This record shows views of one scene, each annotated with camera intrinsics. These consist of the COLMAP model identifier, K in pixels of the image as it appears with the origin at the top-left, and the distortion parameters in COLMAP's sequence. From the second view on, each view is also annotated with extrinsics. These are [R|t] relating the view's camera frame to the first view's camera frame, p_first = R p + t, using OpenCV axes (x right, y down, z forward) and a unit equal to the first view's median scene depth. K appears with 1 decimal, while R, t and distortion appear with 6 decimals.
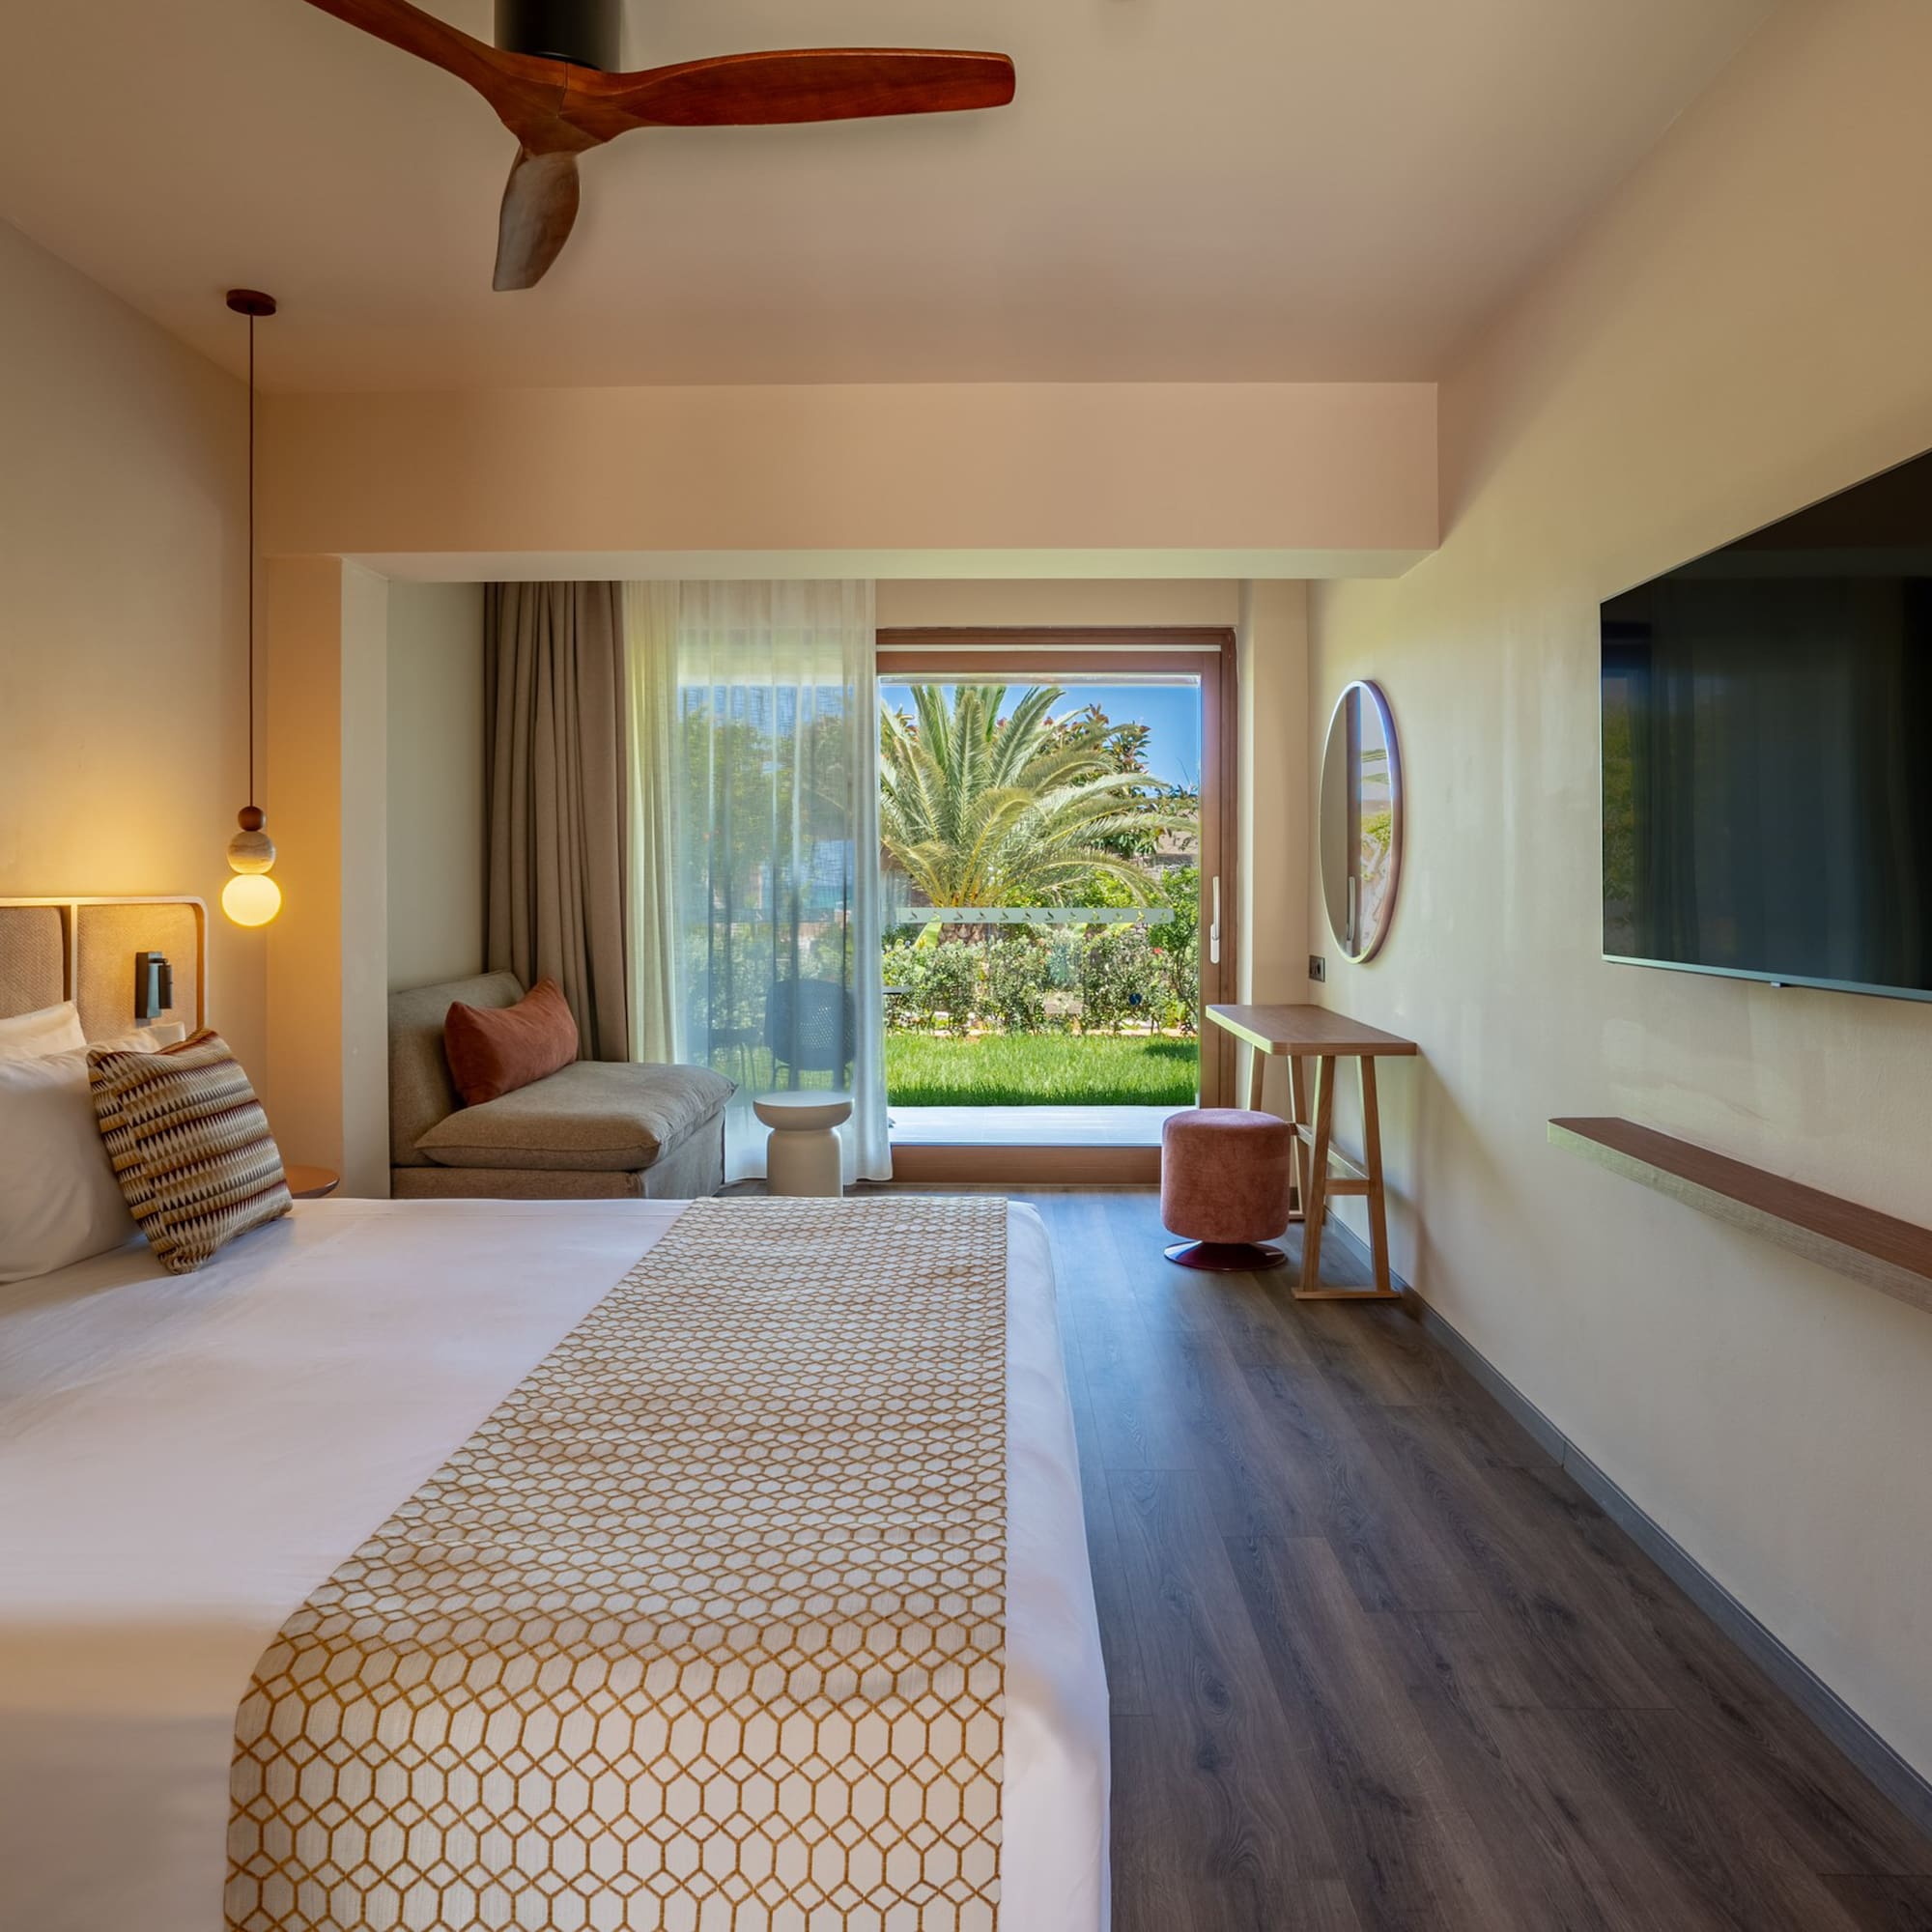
lens RADIAL K [[1491.4, 0, 966.7], [0, 1491.4, 960.0], [0, 0, 1]] dist [-0.041237, 0.031106]
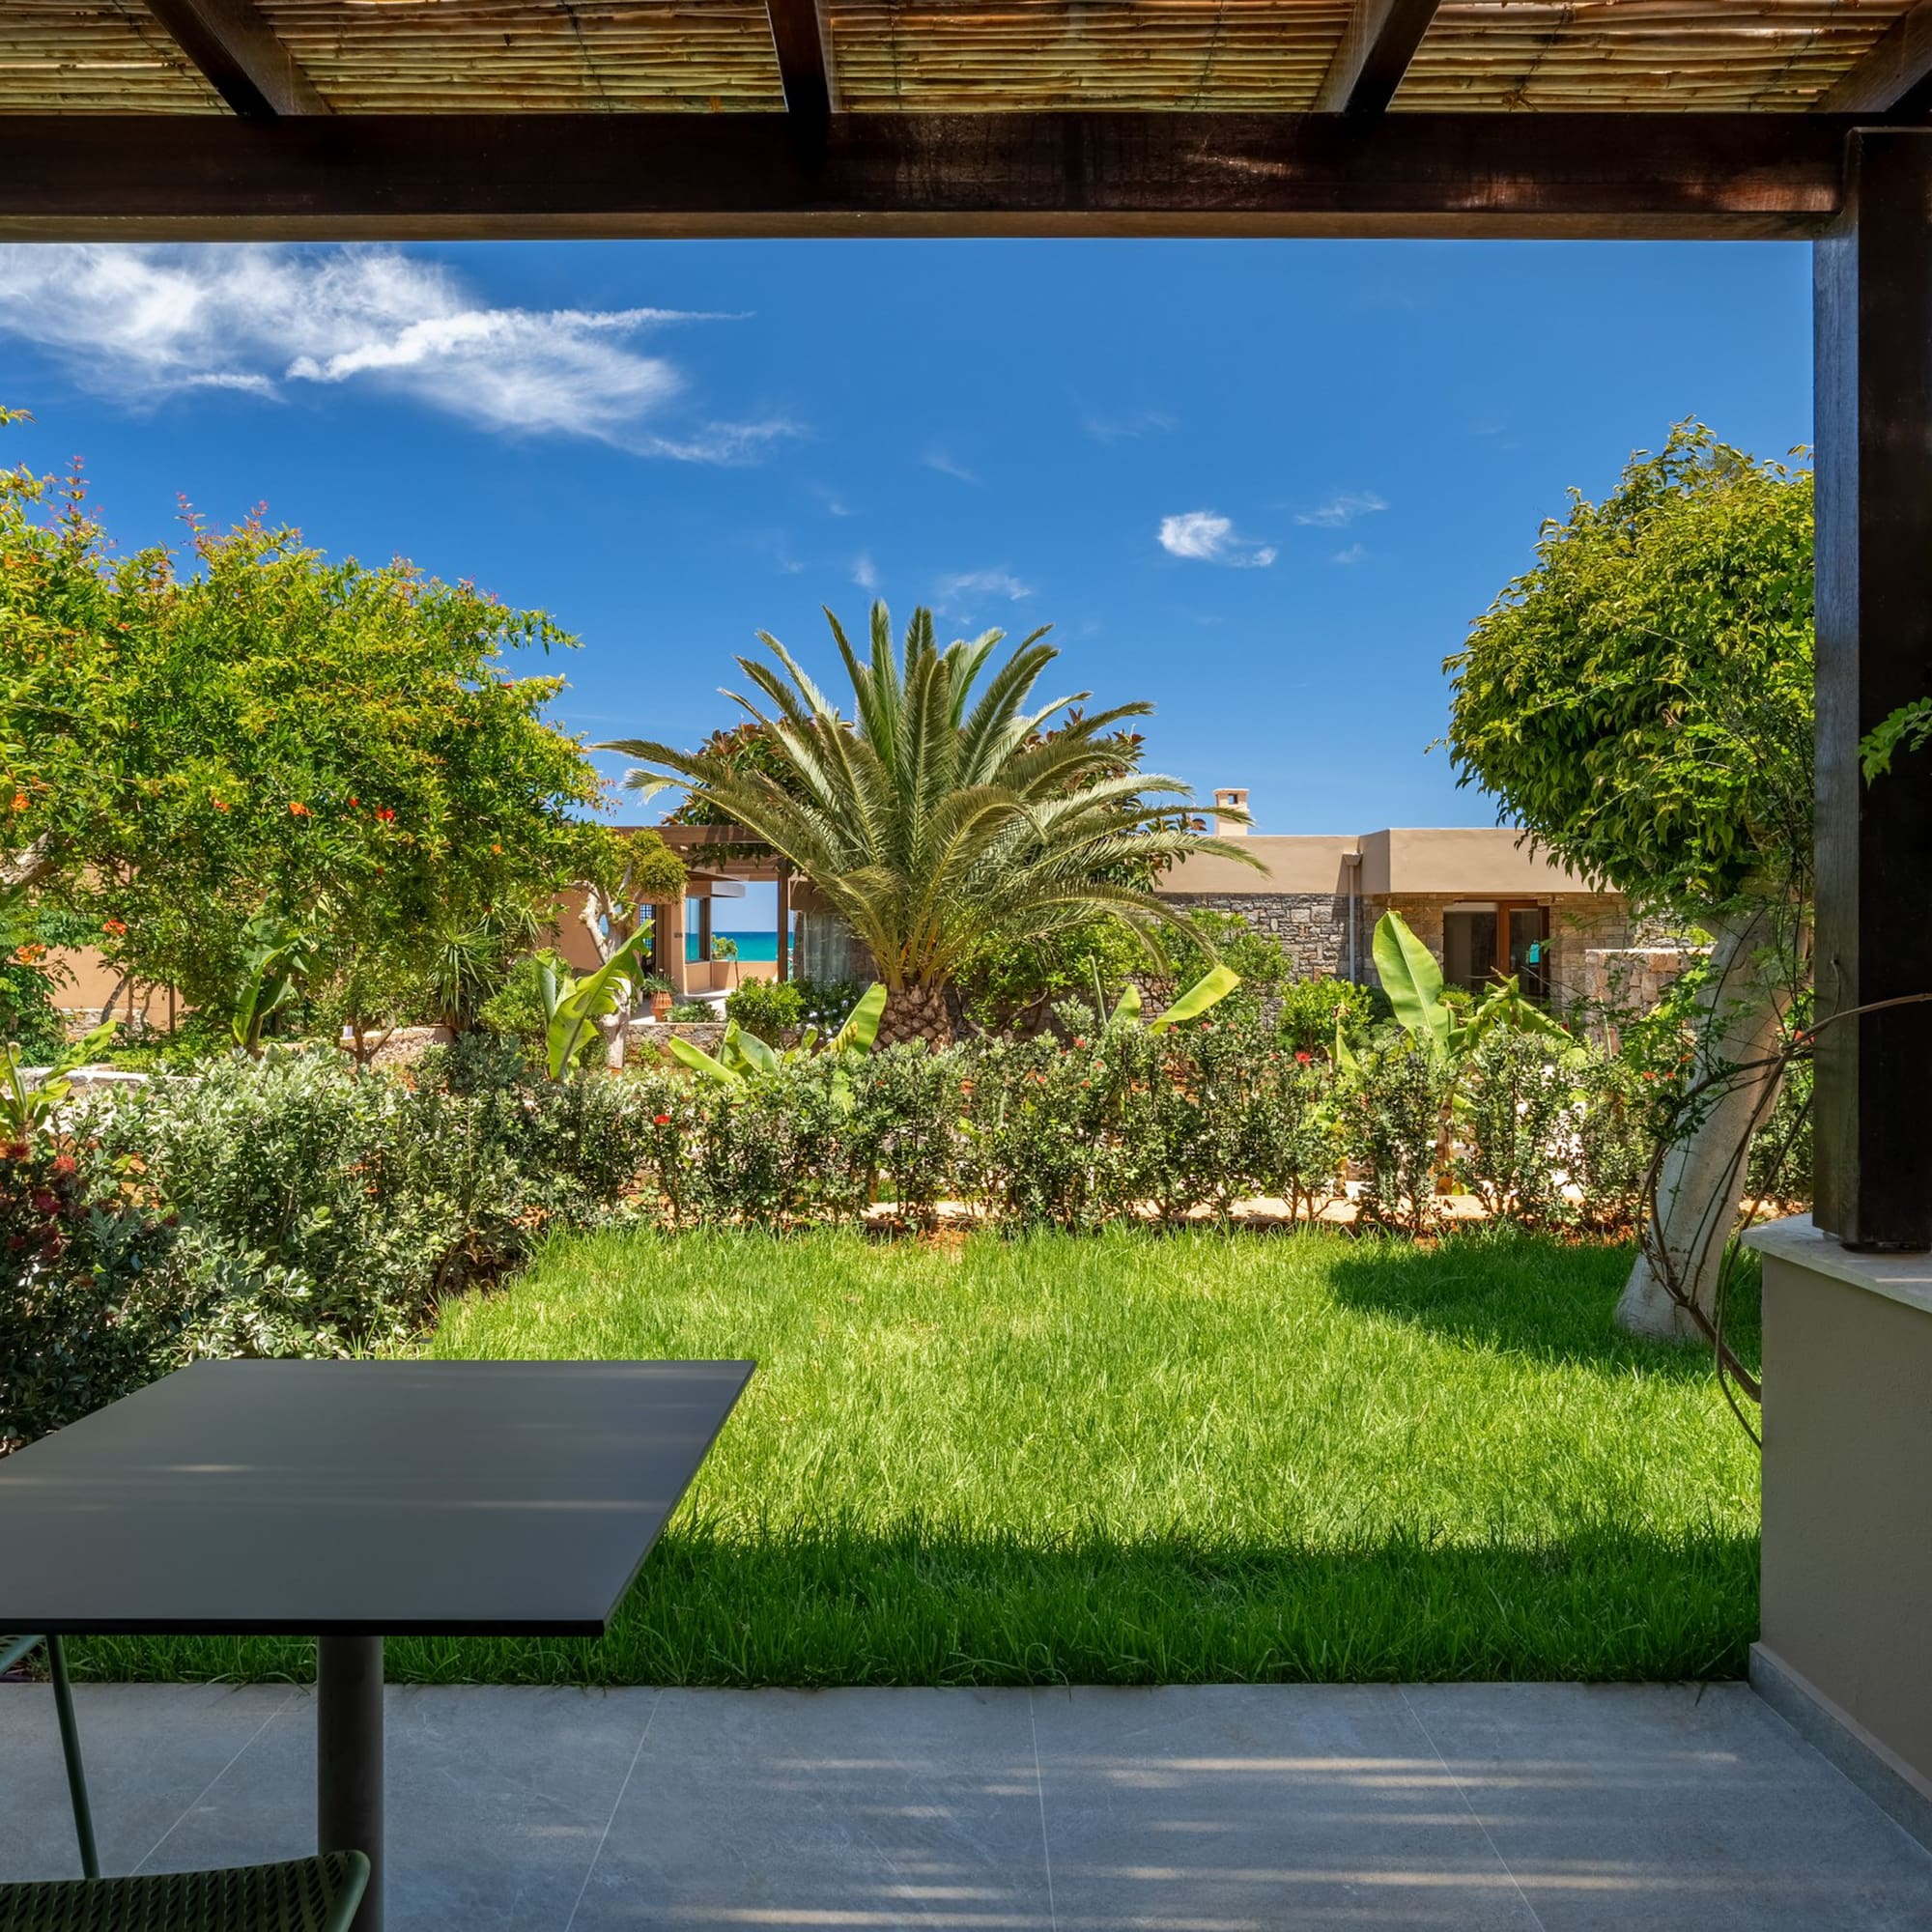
lens RADIAL K [[1491.4, 0, 966.7], [0, 1491.4, 966.4], [0, 0, 1]] dist [-0.041237, 0.031106]
pose [[0.999384, -0.003935, 0.034871, -0.003827], [0.004813, 0.999673, -0.025128, -0.015553], [-0.034761, 0.025280, 0.999076, 0.295369]]
